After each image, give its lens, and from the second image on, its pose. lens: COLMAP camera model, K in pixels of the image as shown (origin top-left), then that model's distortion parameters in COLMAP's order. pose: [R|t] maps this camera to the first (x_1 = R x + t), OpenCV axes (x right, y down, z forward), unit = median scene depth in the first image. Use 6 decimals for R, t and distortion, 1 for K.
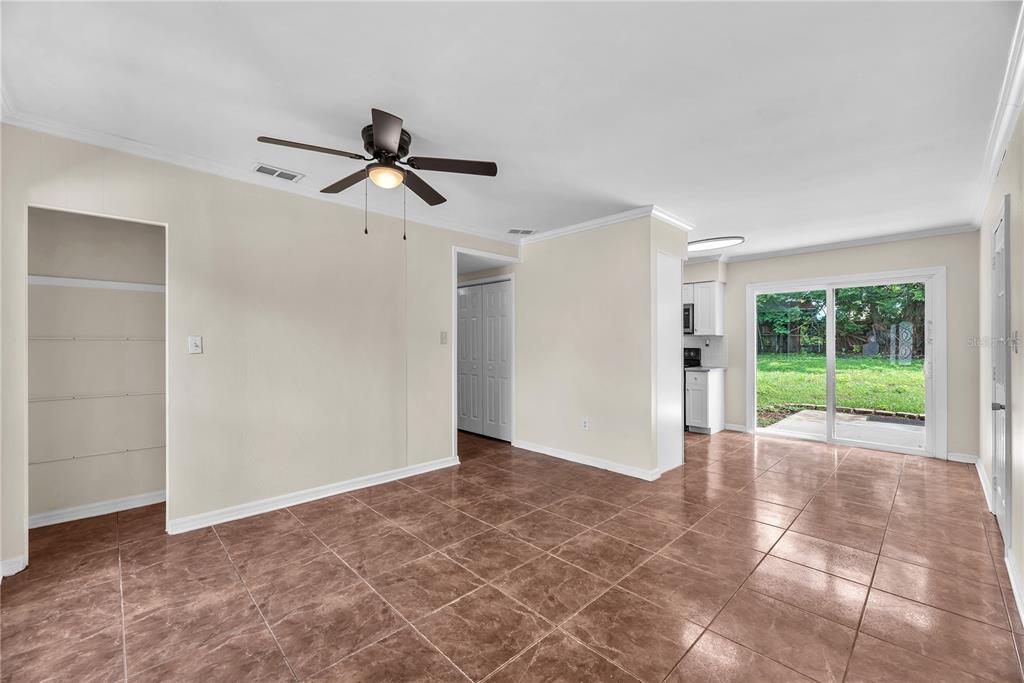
lens RADIAL K [[418.4, 0, 512.0], [0, 418.4, 341.5], [0, 0, 1]] dist [0.000143, -0.000022]
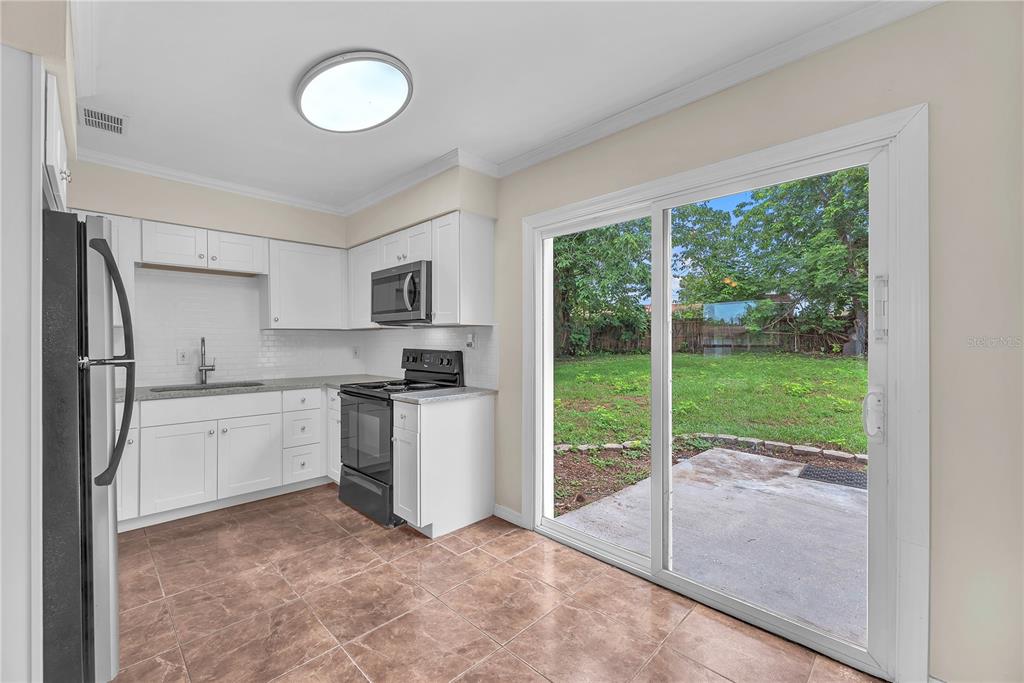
lens RADIAL K [[423.1, 0, 512.0], [0, 423.1, 341.5], [0, 0, 1]] dist [-0.001046, -0.000018]
pose [[0.999903, 0.003419, 0.013491, 1.049967], [-0.003512, 0.999970, 0.006866, 0.001721], [-0.013467, -0.006912, 0.999885, 1.001716]]
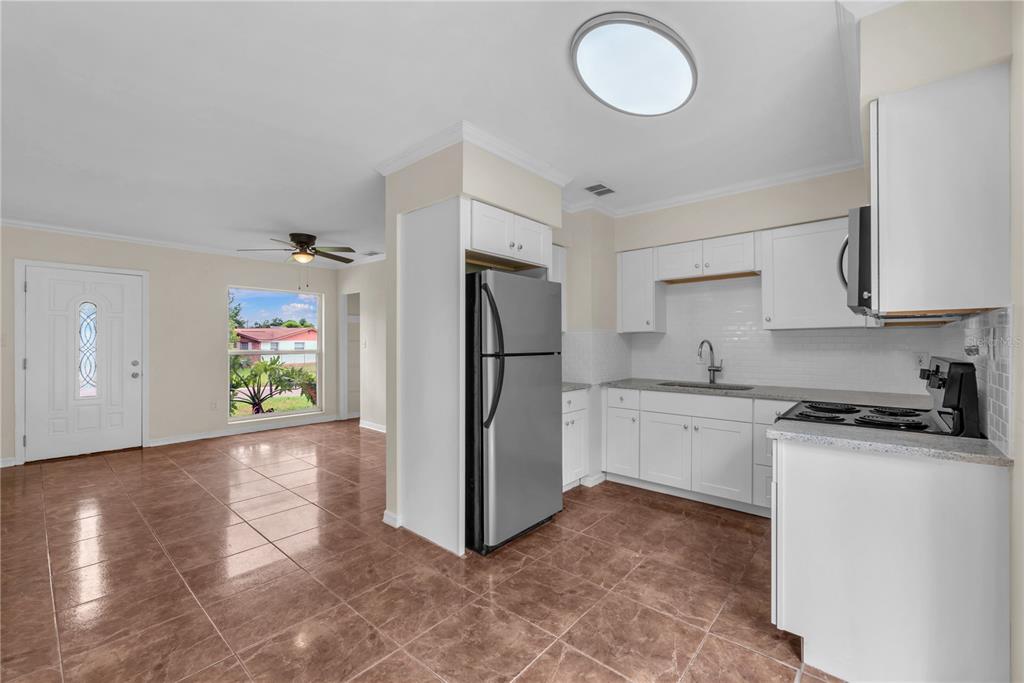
lens RADIAL K [[428.7, 0, 509.9], [0, 428.7, 344.9], [0, 0, 1]] dist [0.000285, 0.000029]
pose [[0.078289, 0.008443, -0.996895, 1.420092], [0.004915, 0.999949, 0.008855, 0.002111], [0.996919, -0.005593, 0.078244, 1.467892]]
